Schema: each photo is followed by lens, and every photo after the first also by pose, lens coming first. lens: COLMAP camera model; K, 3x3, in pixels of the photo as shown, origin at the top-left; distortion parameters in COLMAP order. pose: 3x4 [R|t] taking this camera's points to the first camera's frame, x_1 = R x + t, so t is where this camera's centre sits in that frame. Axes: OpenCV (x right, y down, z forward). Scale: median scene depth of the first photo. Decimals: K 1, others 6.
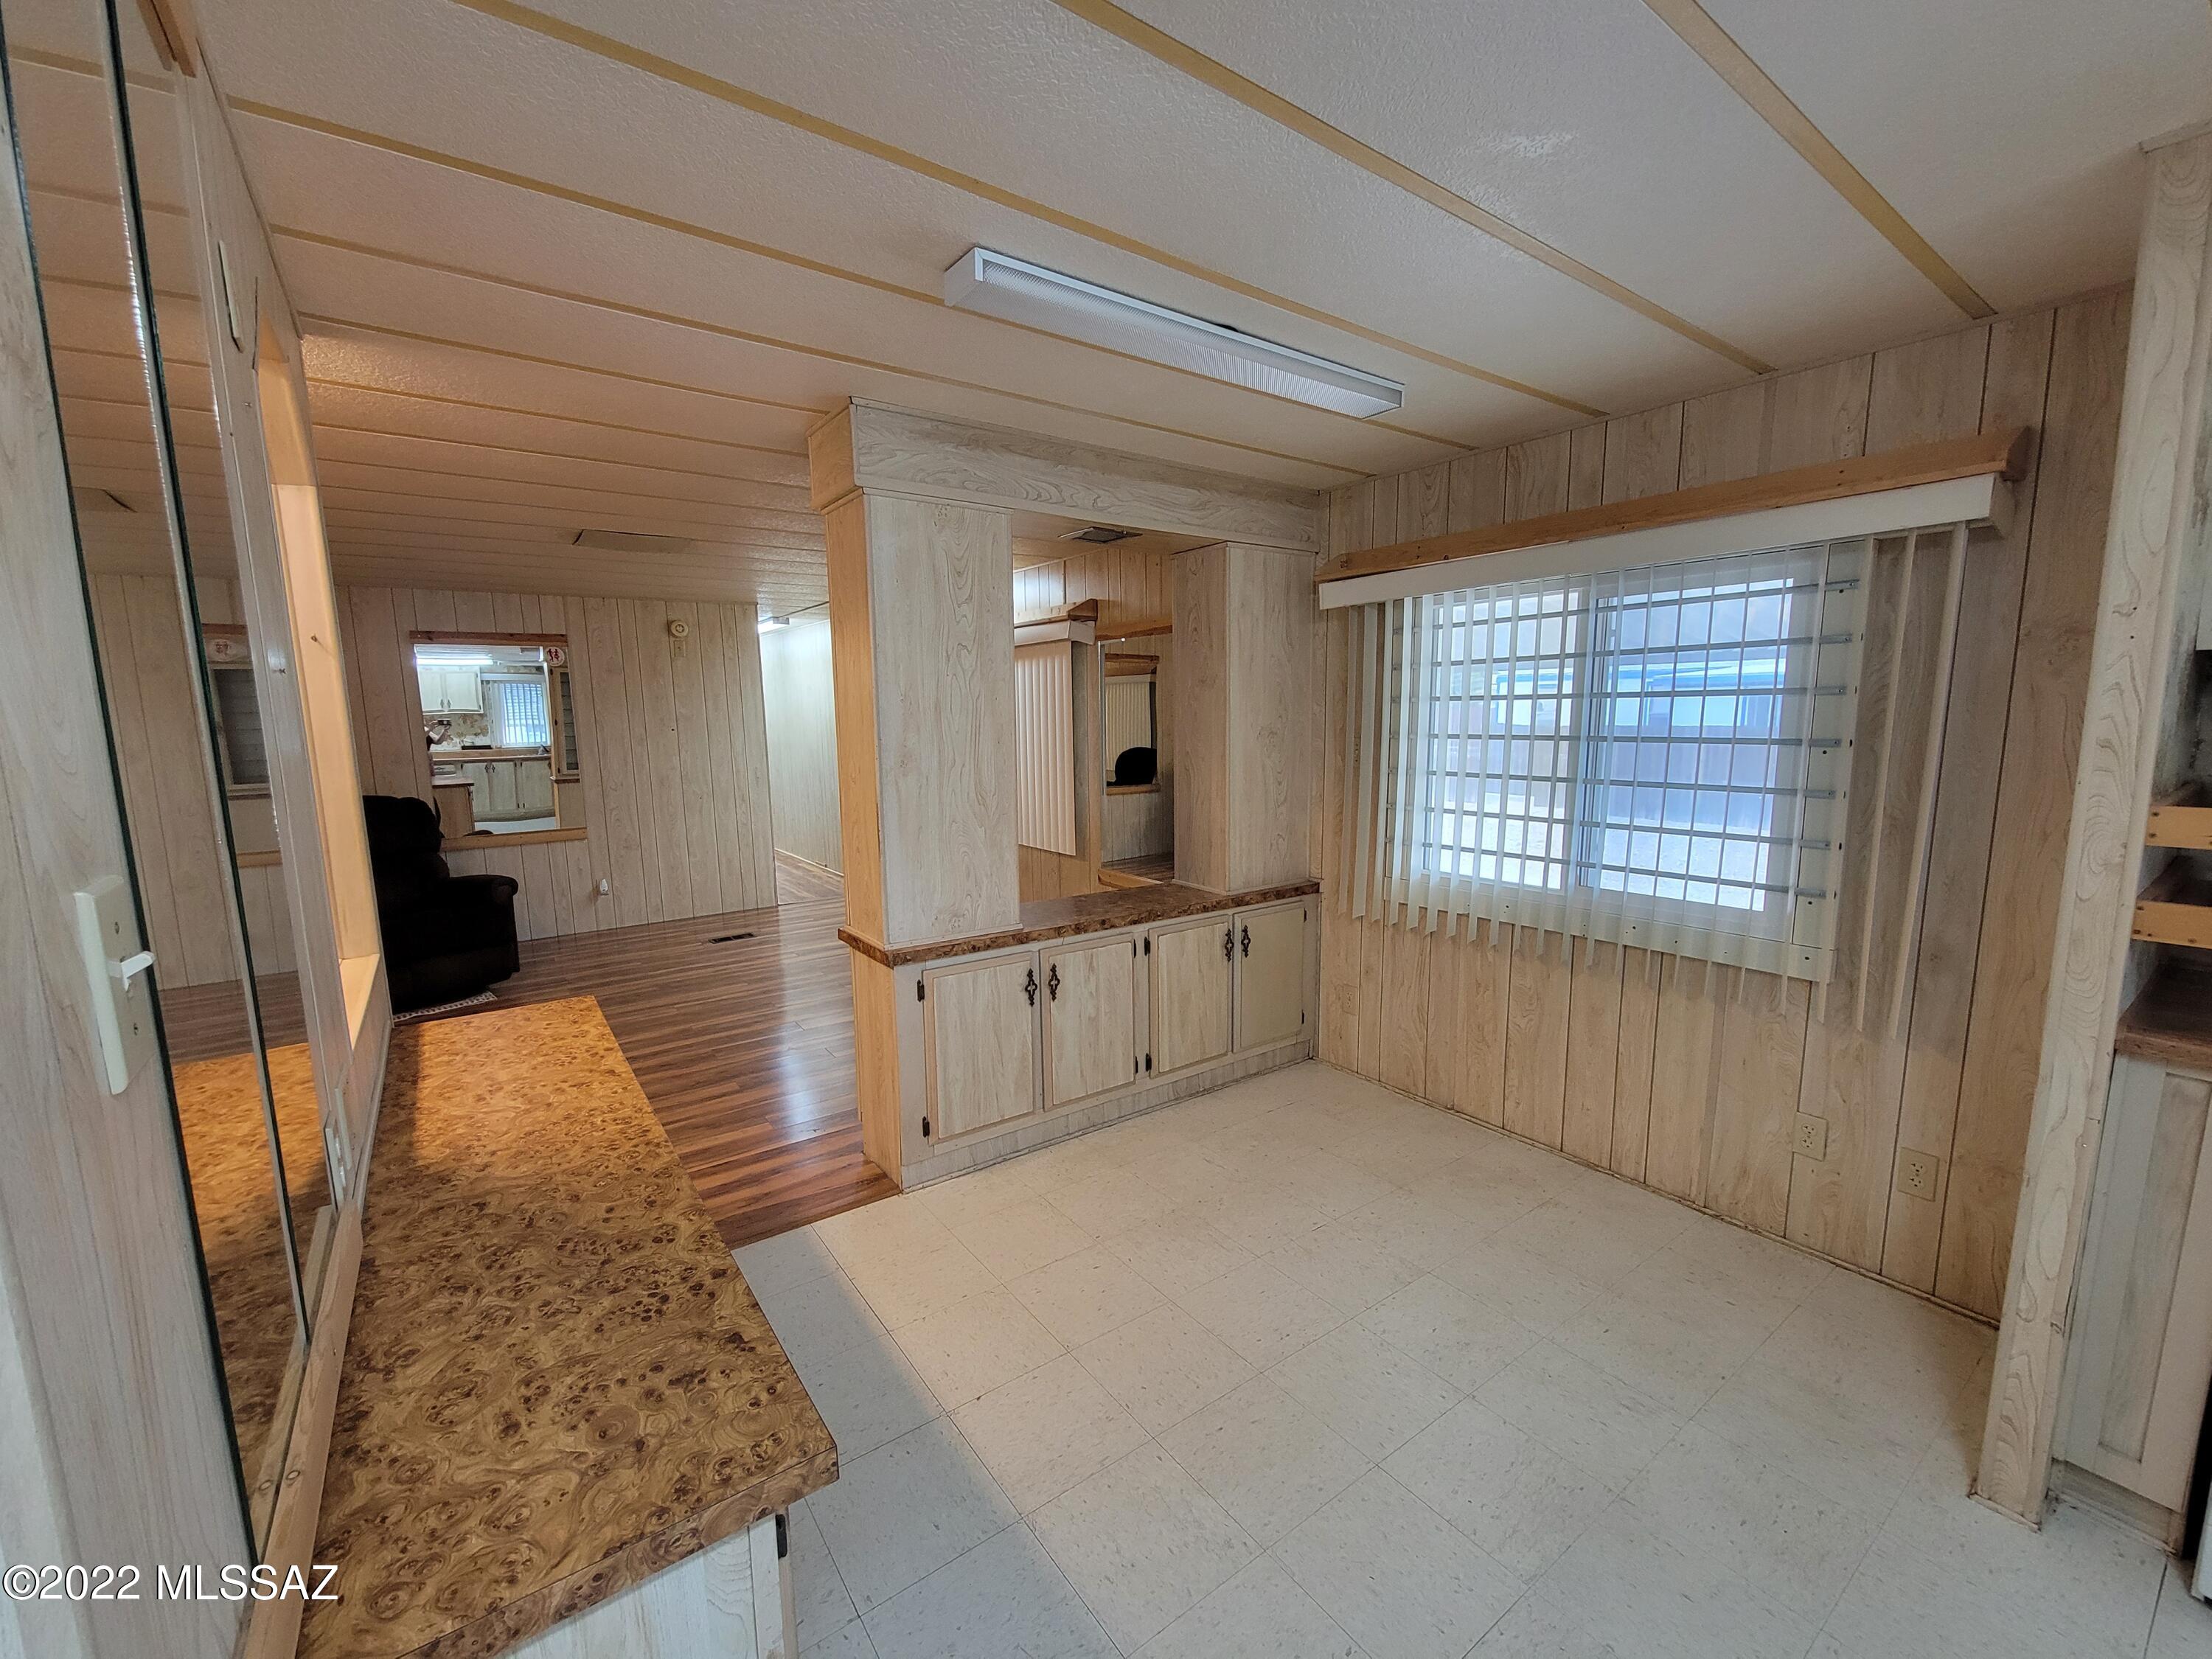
lens RADIAL K [[900.7, 0, 1105.3], [0, 900.7, 840.0], [0, 0, 1]] dist [-0.000211, -0.000216]
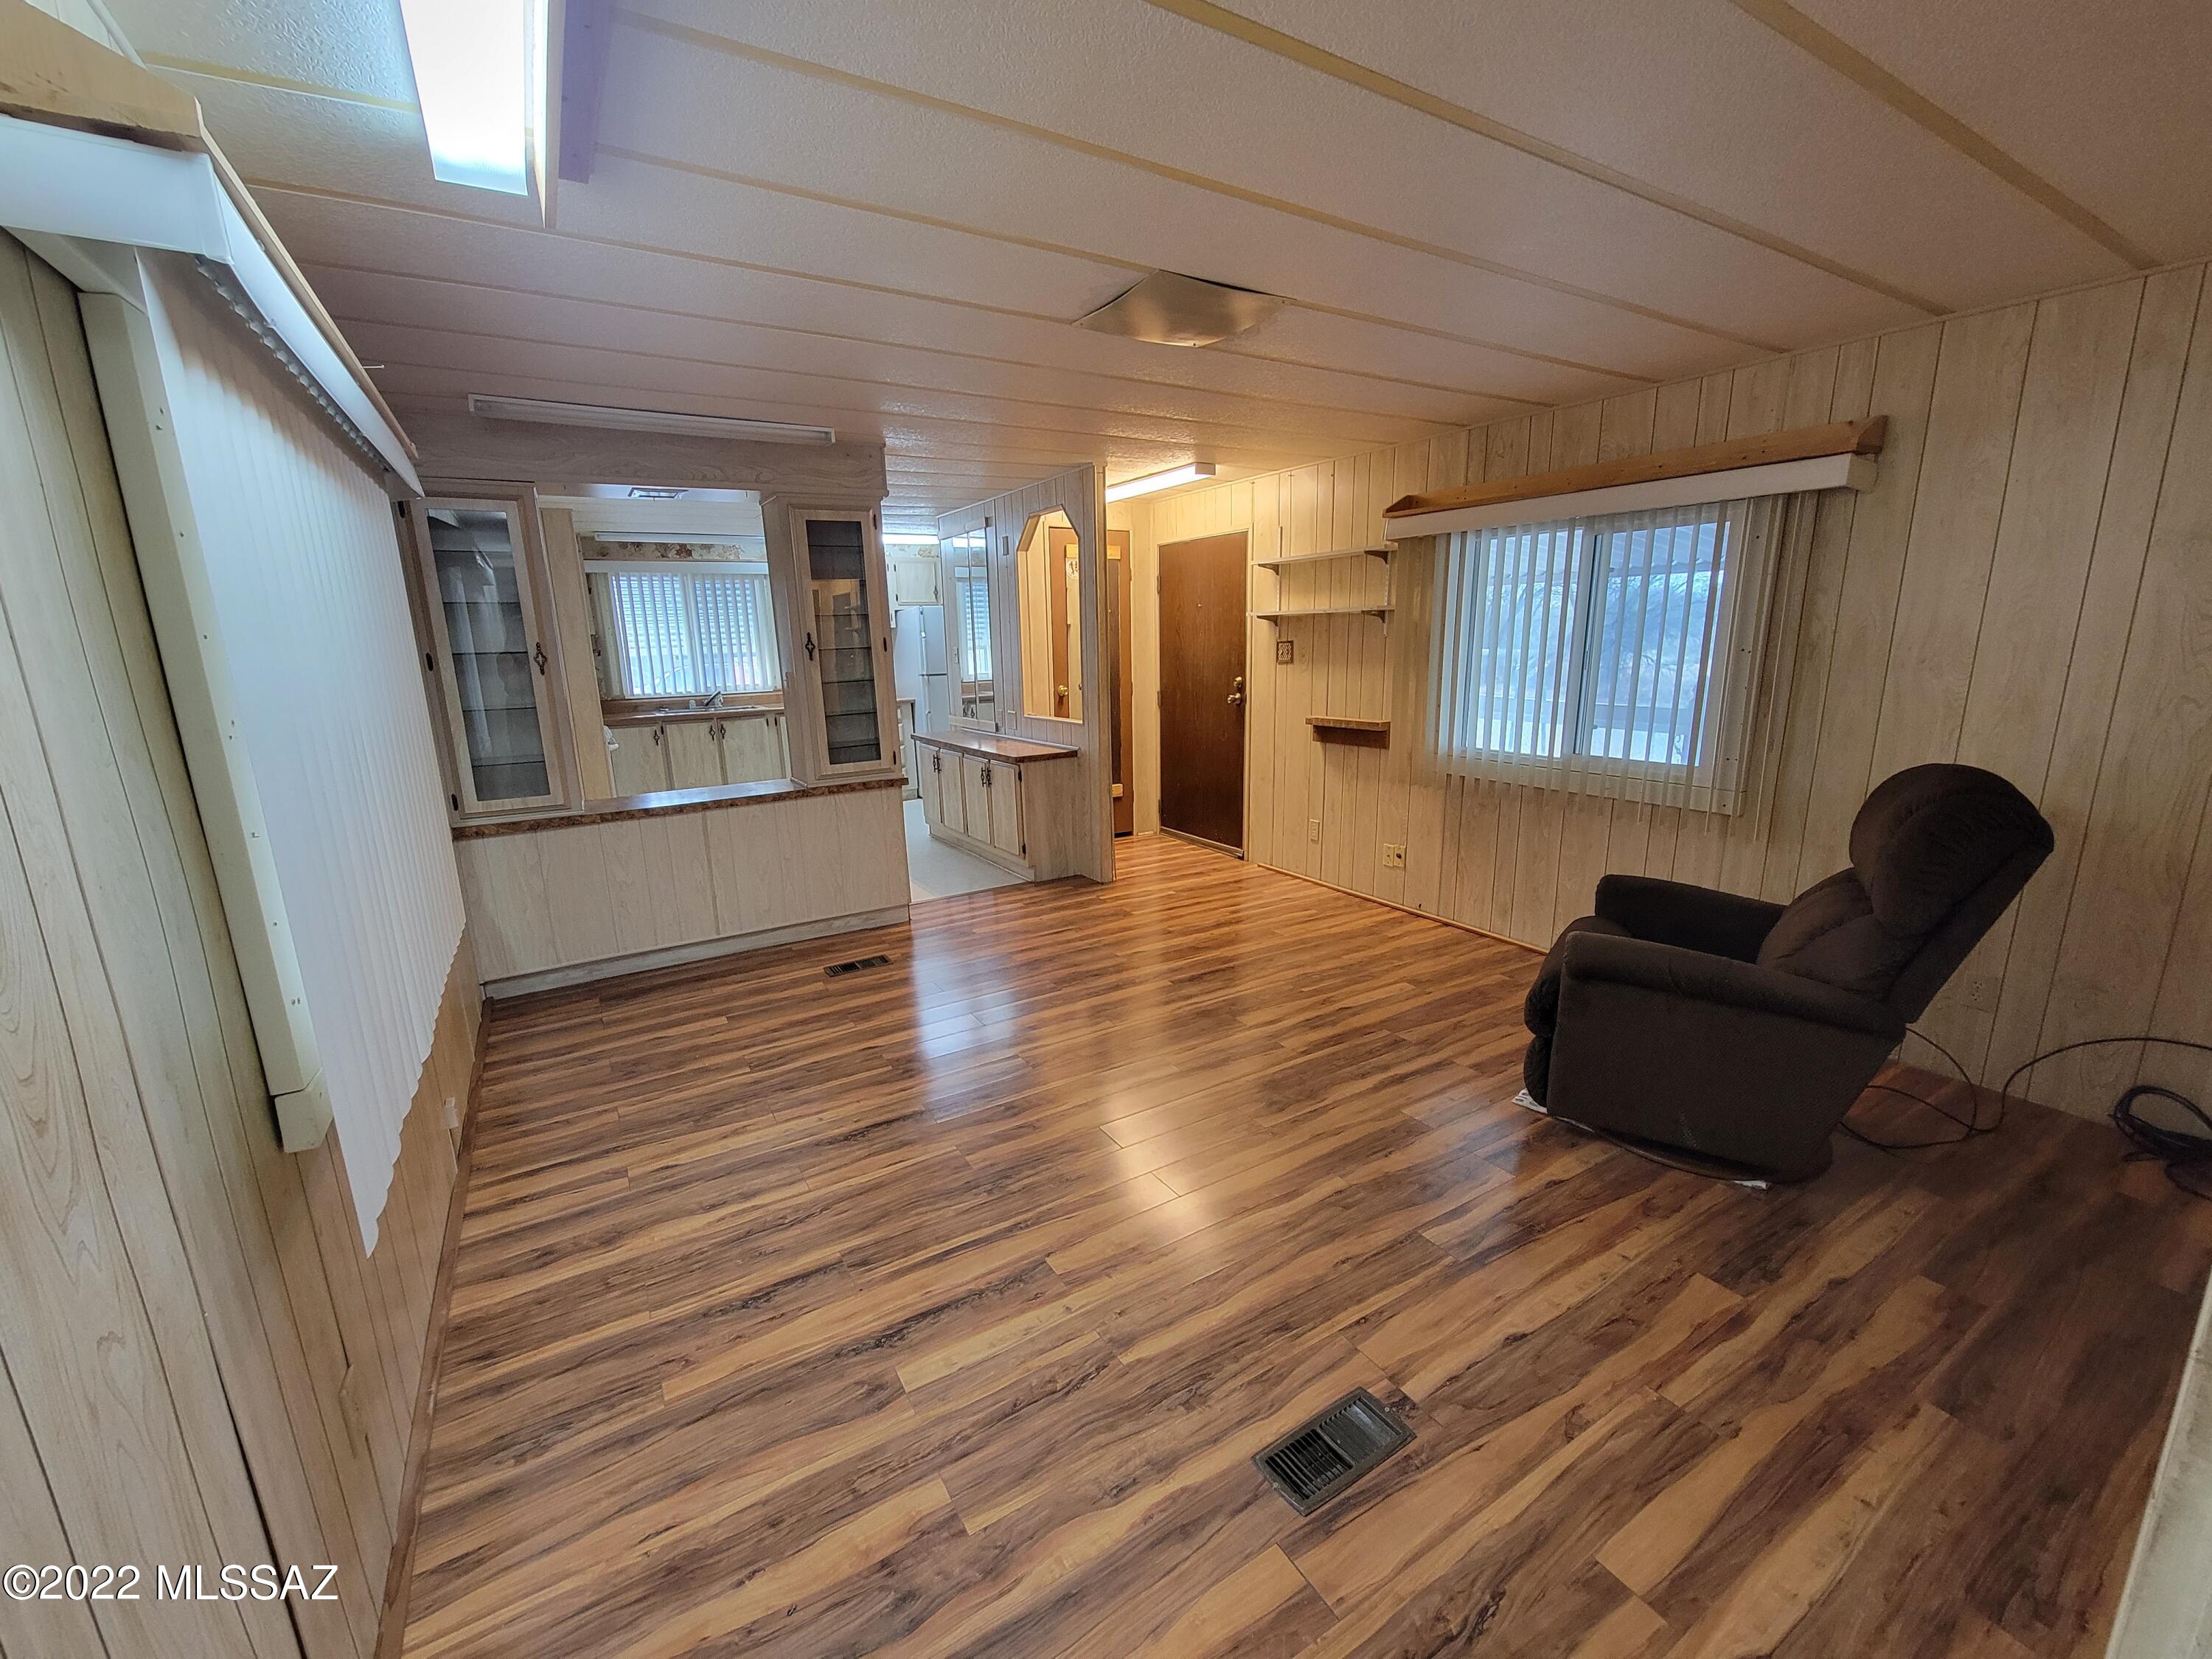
lens RADIAL K [[900.7, 0, 1105.3], [0, 900.7, 840.0], [0, 0, 1]] dist [-0.000211, -0.000216]
pose [[-0.995652, 0.015654, 0.091823, -0.434616], [0.047422, 0.933646, 0.355045, -0.184450], [-0.080172, 0.357856, -0.930329, 1.378987]]
